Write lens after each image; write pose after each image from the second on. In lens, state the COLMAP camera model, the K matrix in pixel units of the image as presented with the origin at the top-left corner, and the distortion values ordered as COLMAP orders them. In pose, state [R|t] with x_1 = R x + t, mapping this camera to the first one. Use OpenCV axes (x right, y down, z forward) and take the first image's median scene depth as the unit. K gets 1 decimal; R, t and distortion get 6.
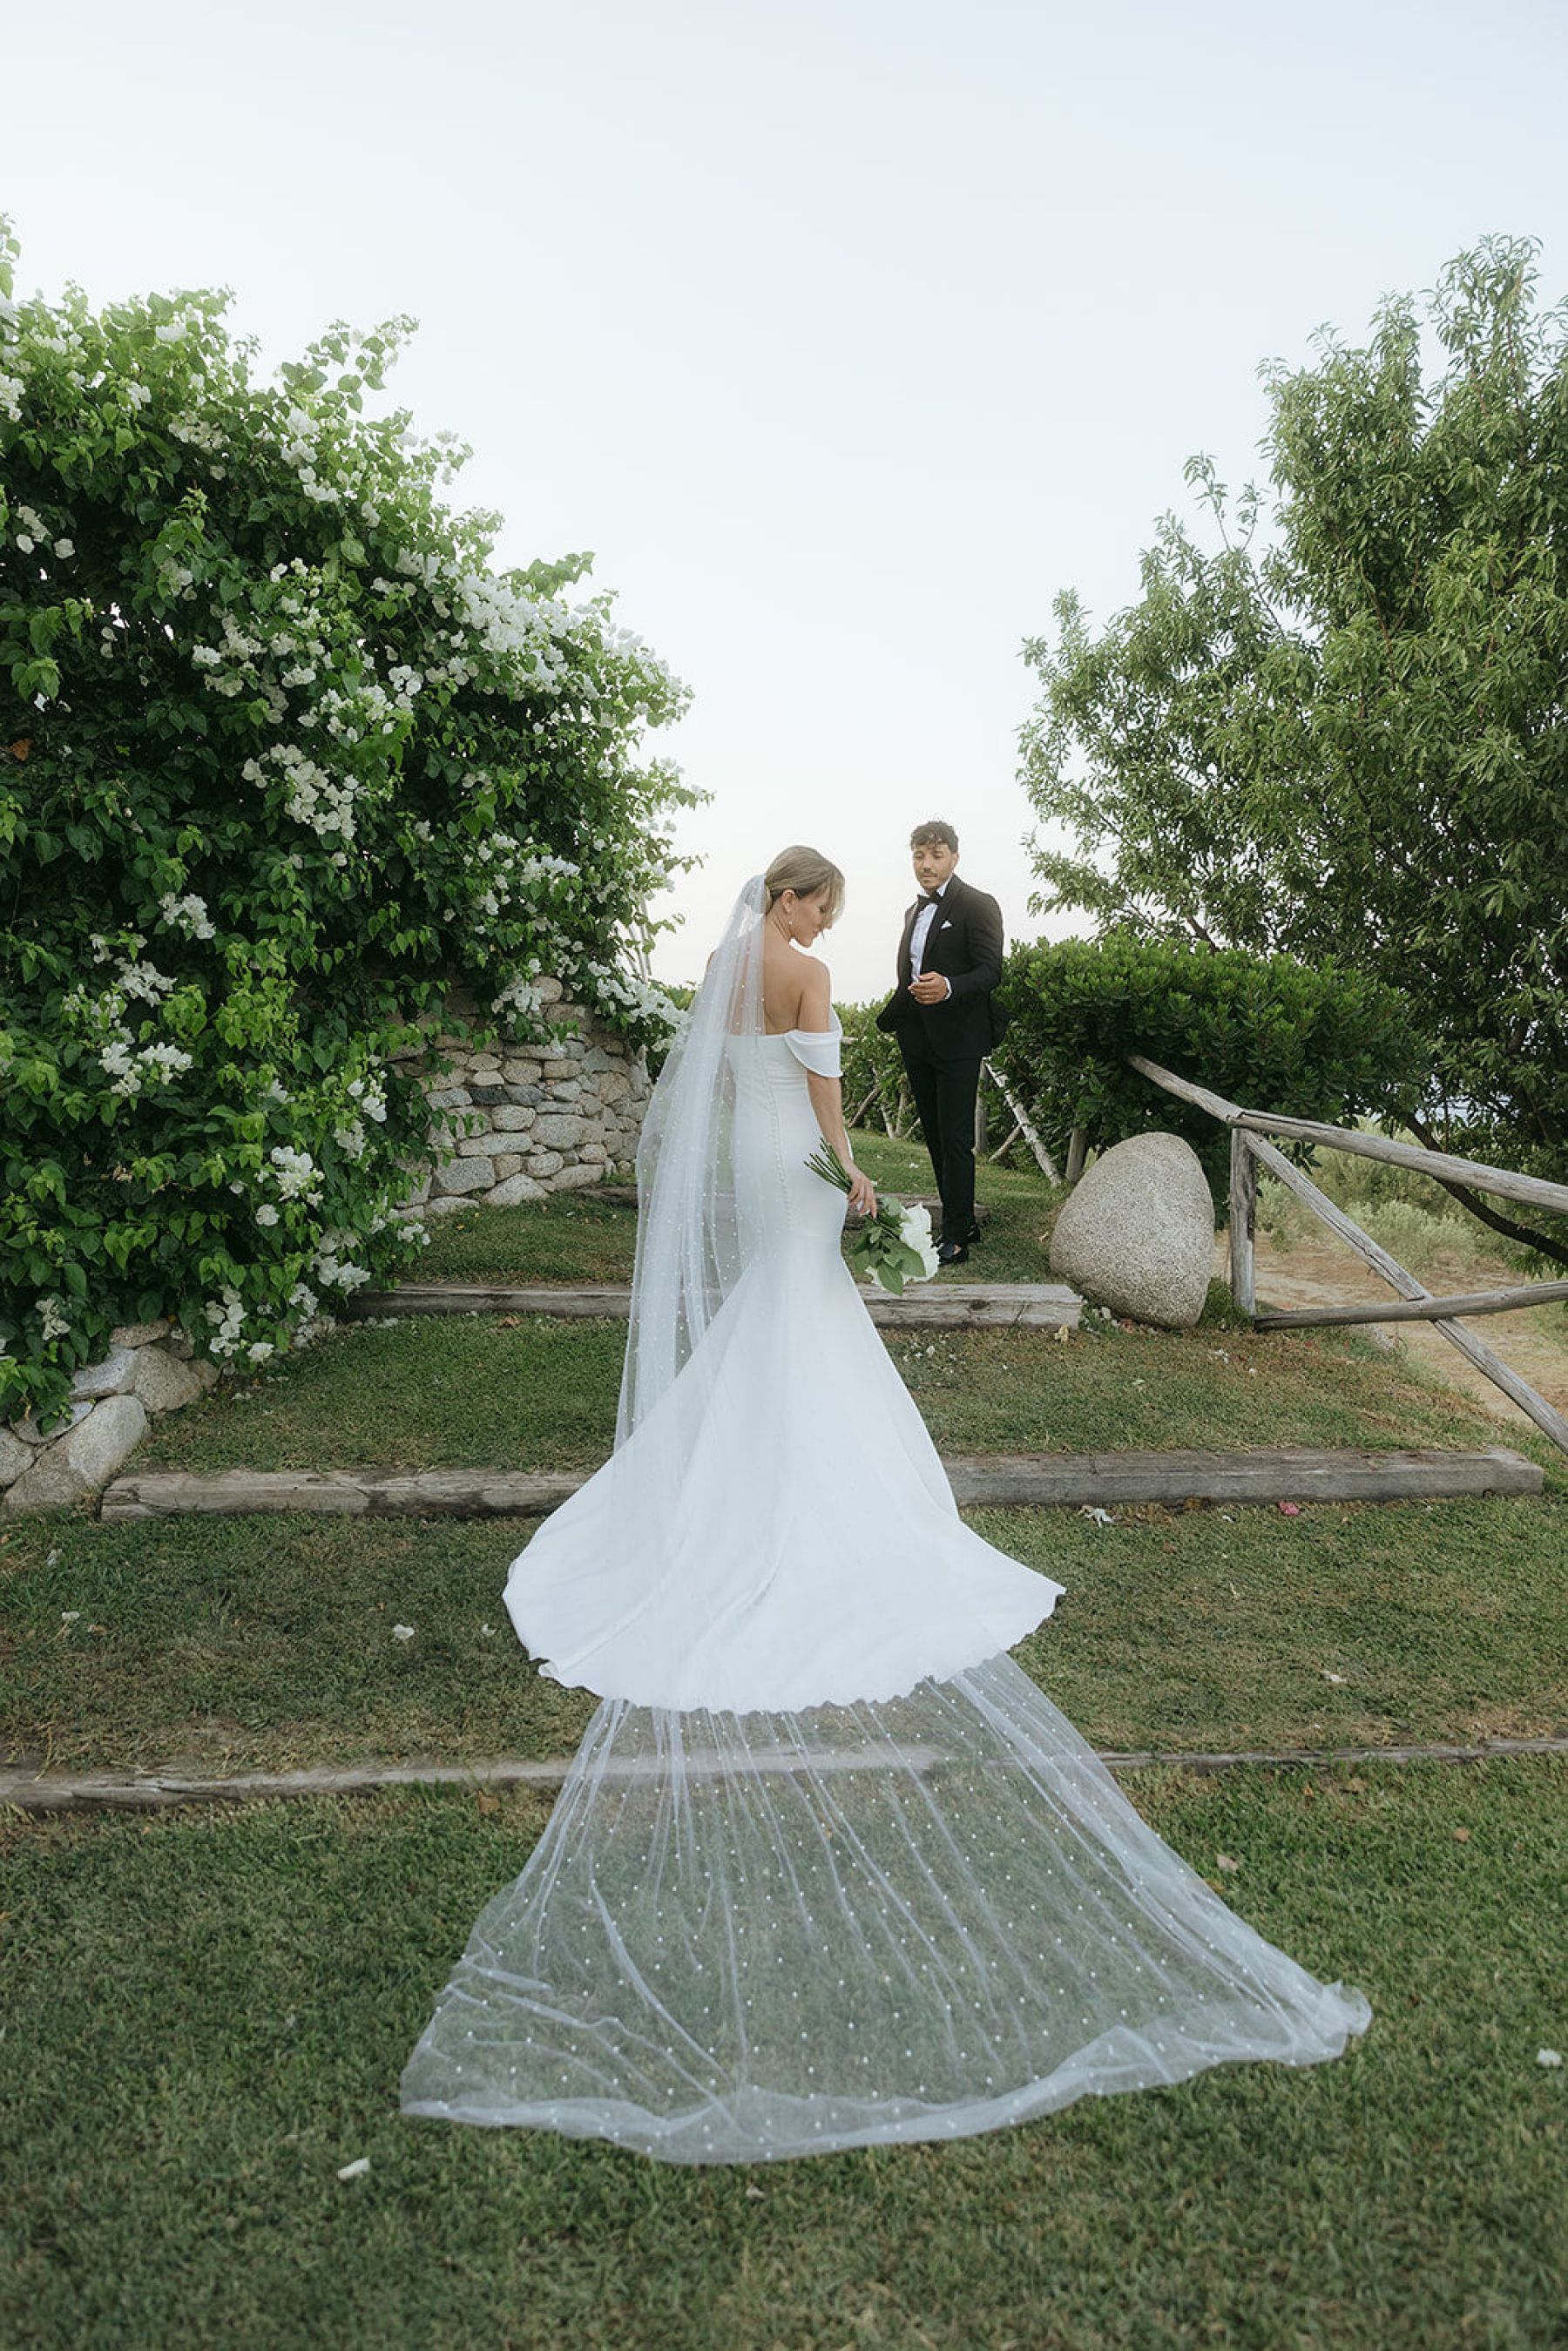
lens RADIAL K [[1487.0, 0, 759.2], [0, 1487.0, 1189.0], [0, 0, 1]] dist [0.003900, 0.000000]
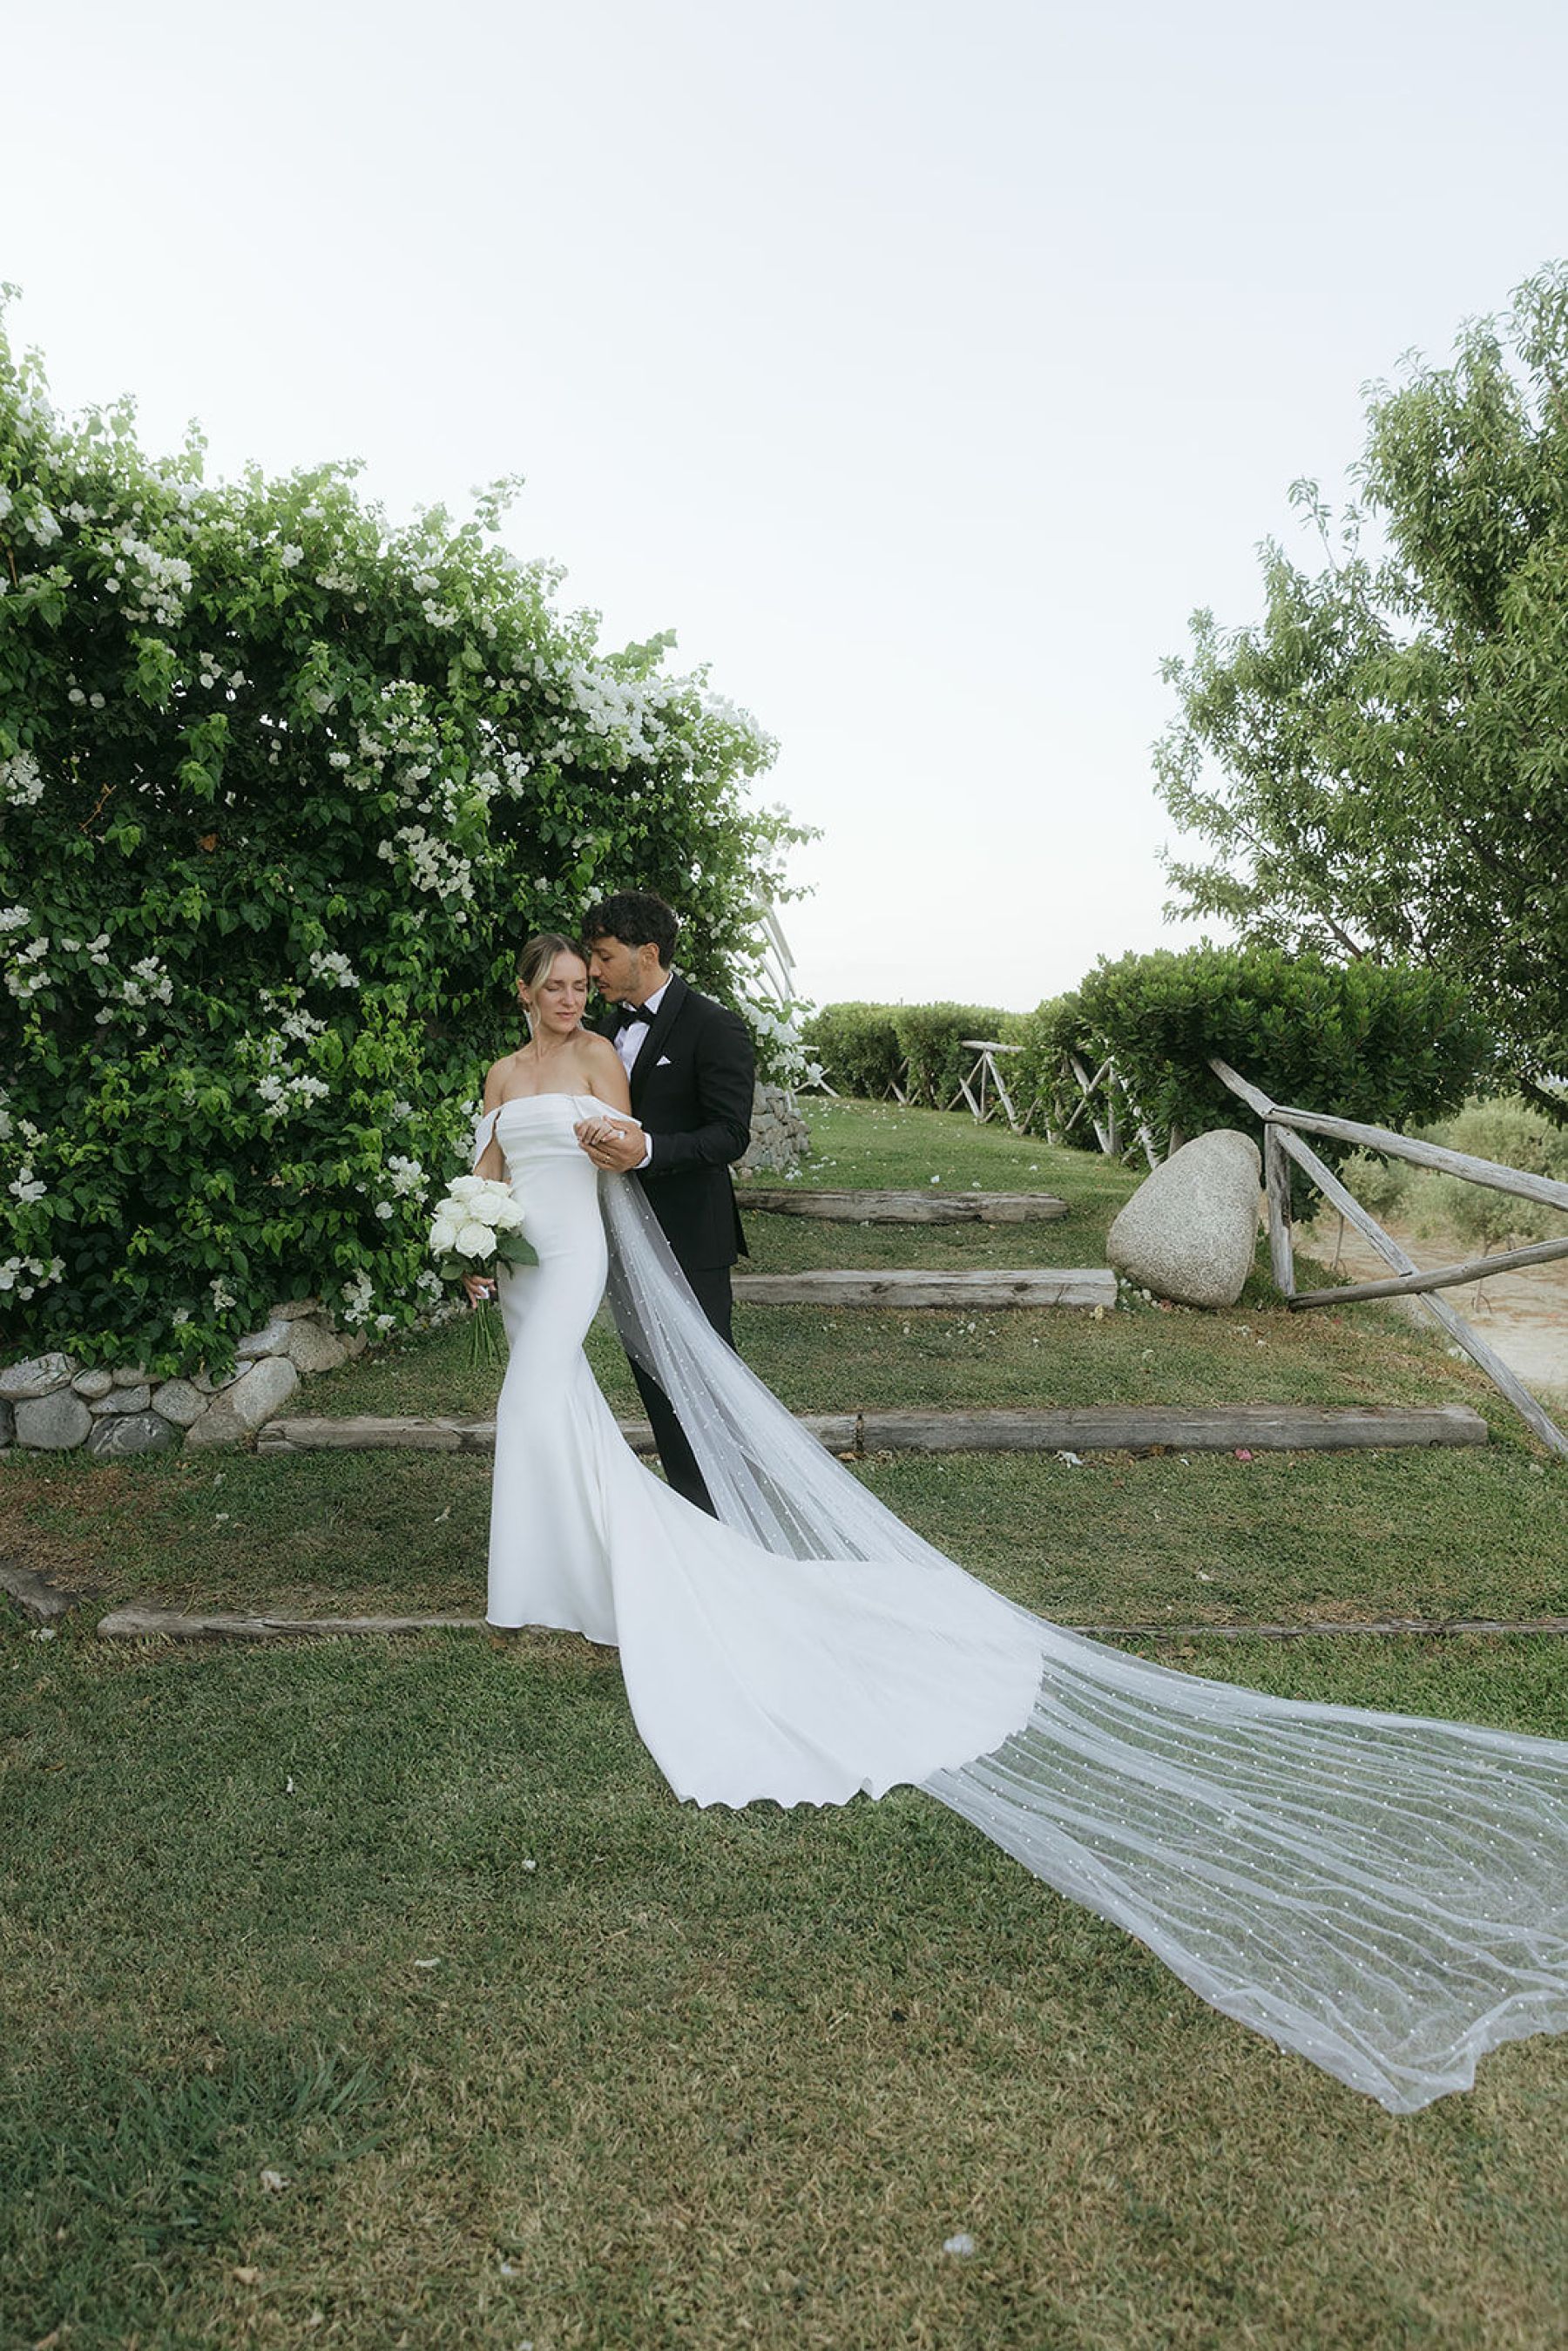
lens RADIAL K [[1547.8, 0, 798.7], [0, 1547.8, 1169.2], [0, 0, 1]] dist [0.004873, -0.001943]
pose [[0.988633, -0.020909, -0.148888, 0.159397], [0.017162, 0.999504, -0.026406, 0.017734], [0.149366, 0.023551, 0.988501, -0.177717]]
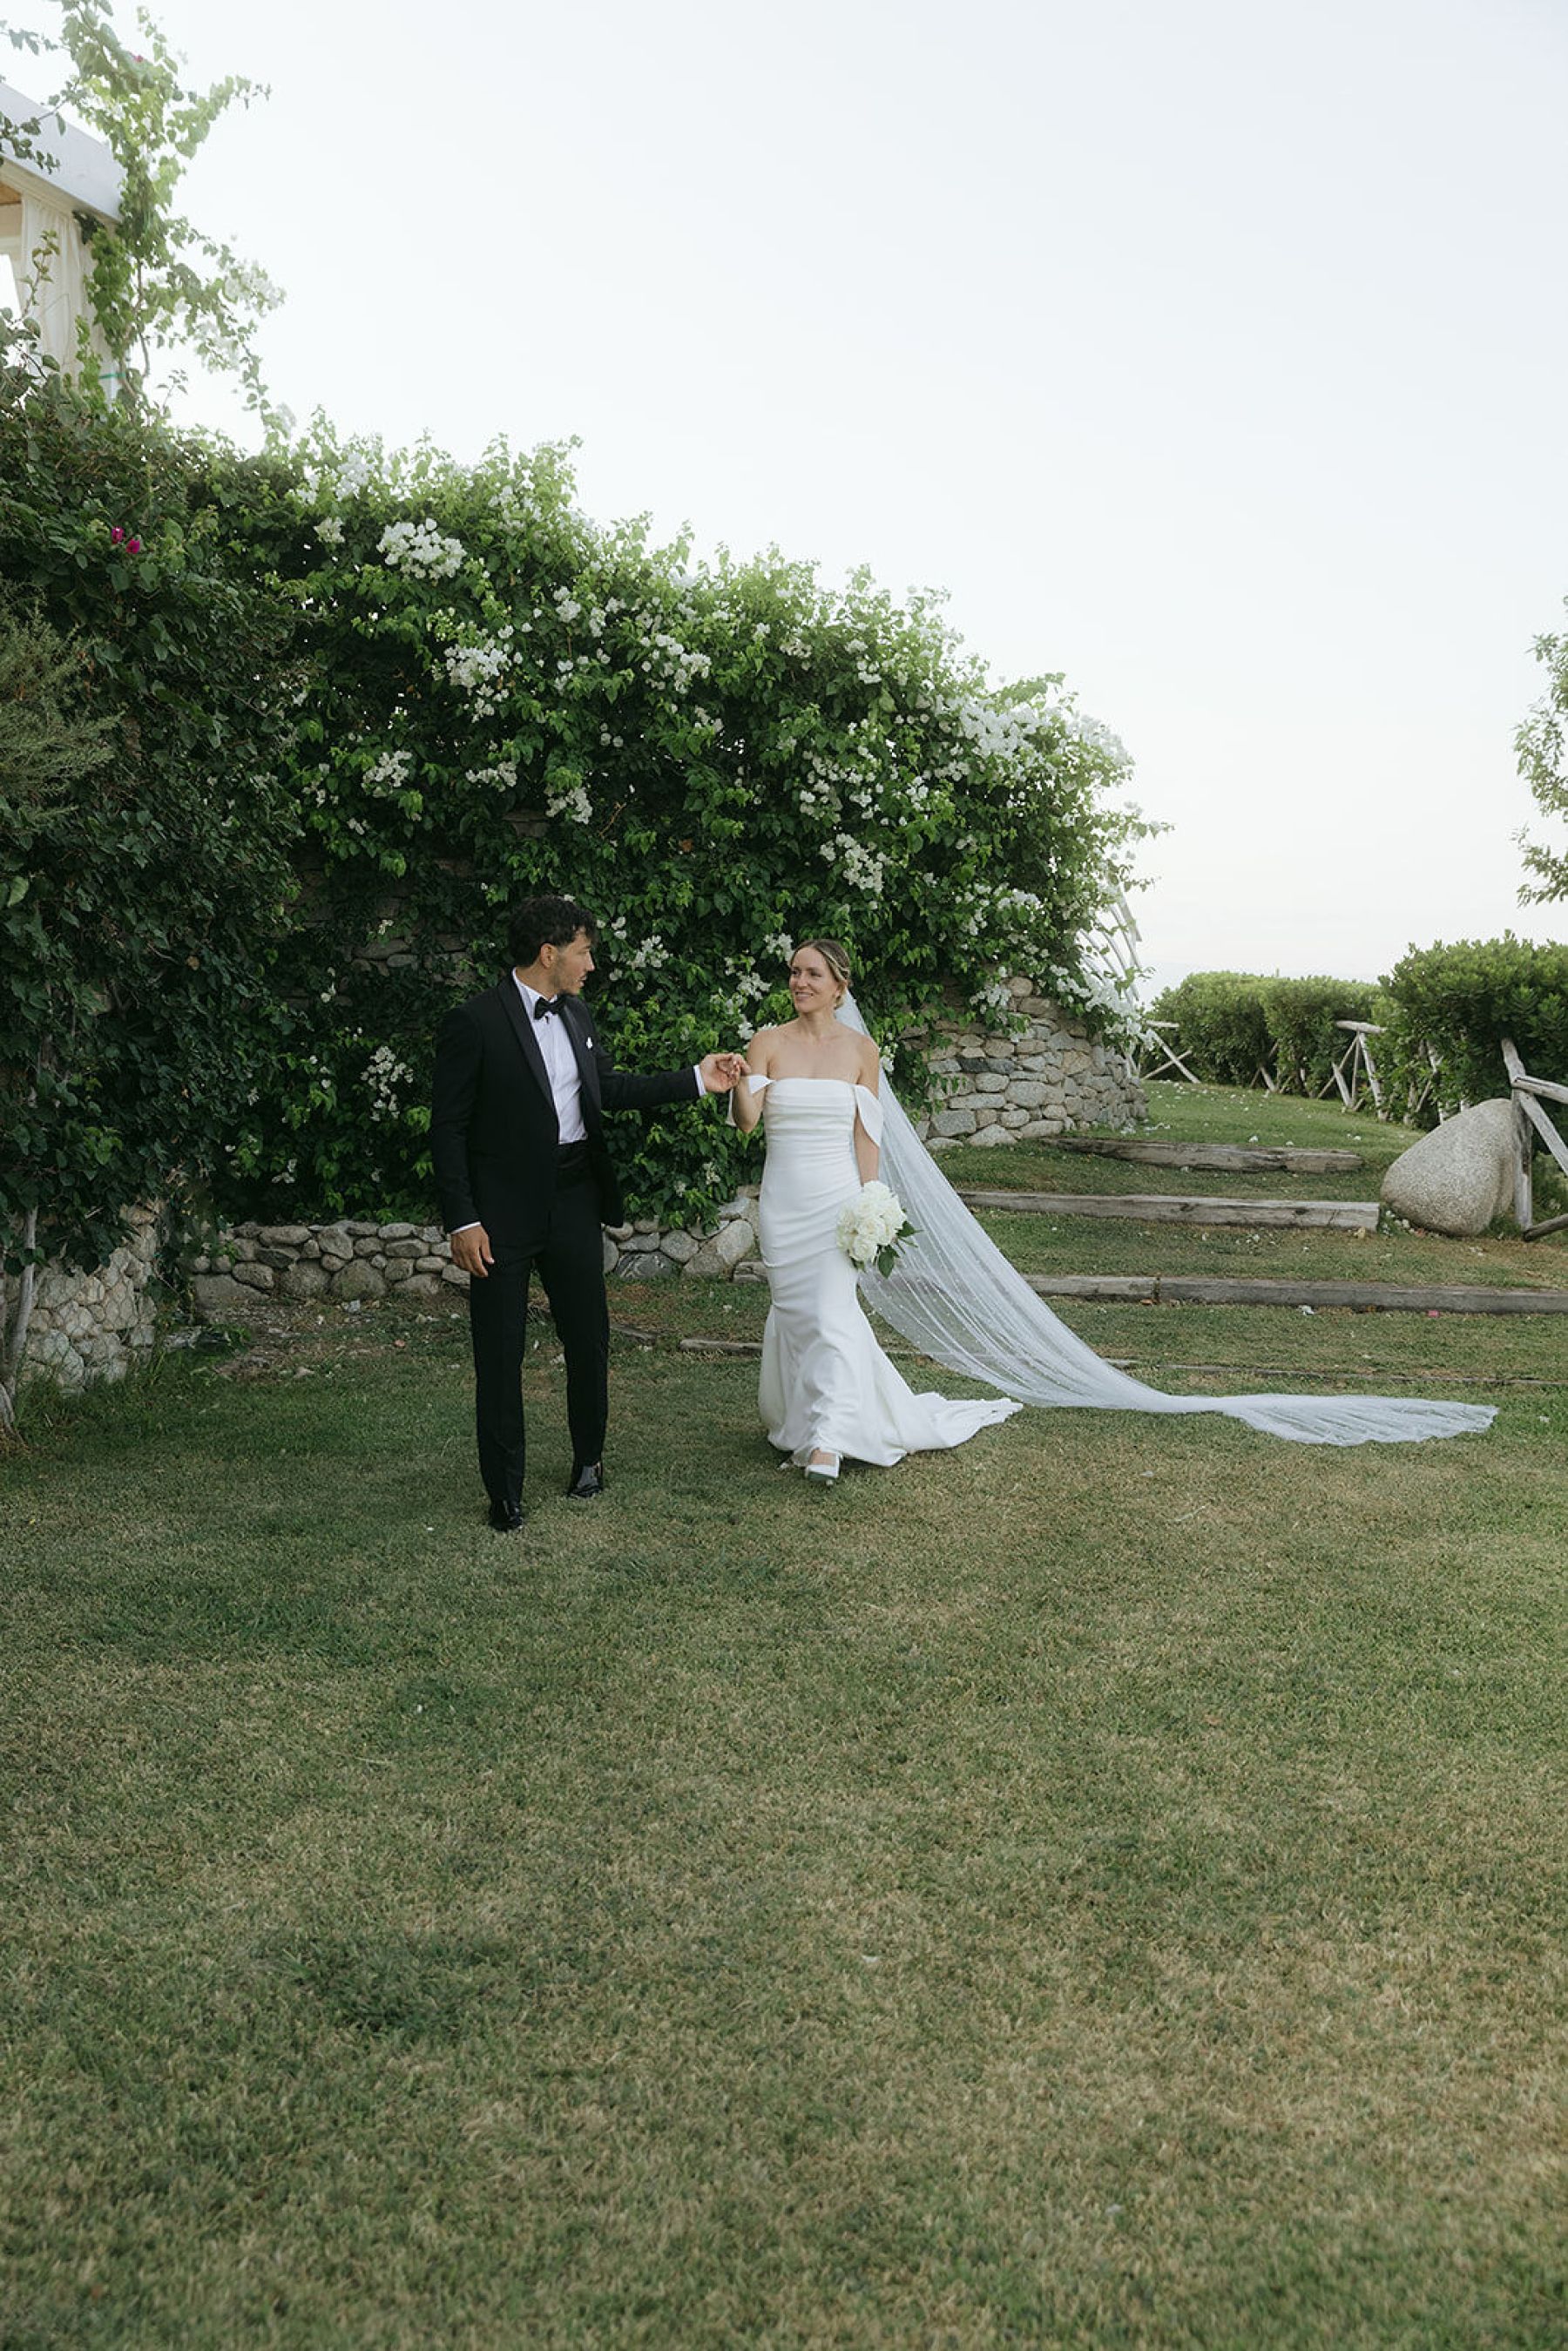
lens RADIAL K [[2349.9, 0, 784.0], [0, 2349.9, 1175.5], [0, 0, 1]] dist [0.085021, -0.497241]
pose [[0.951678, 0.020448, -0.306416, 0.369540], [-0.034164, 0.998637, -0.039464, 0.151296], [0.305191, 0.048025, 0.951079, -1.283490]]
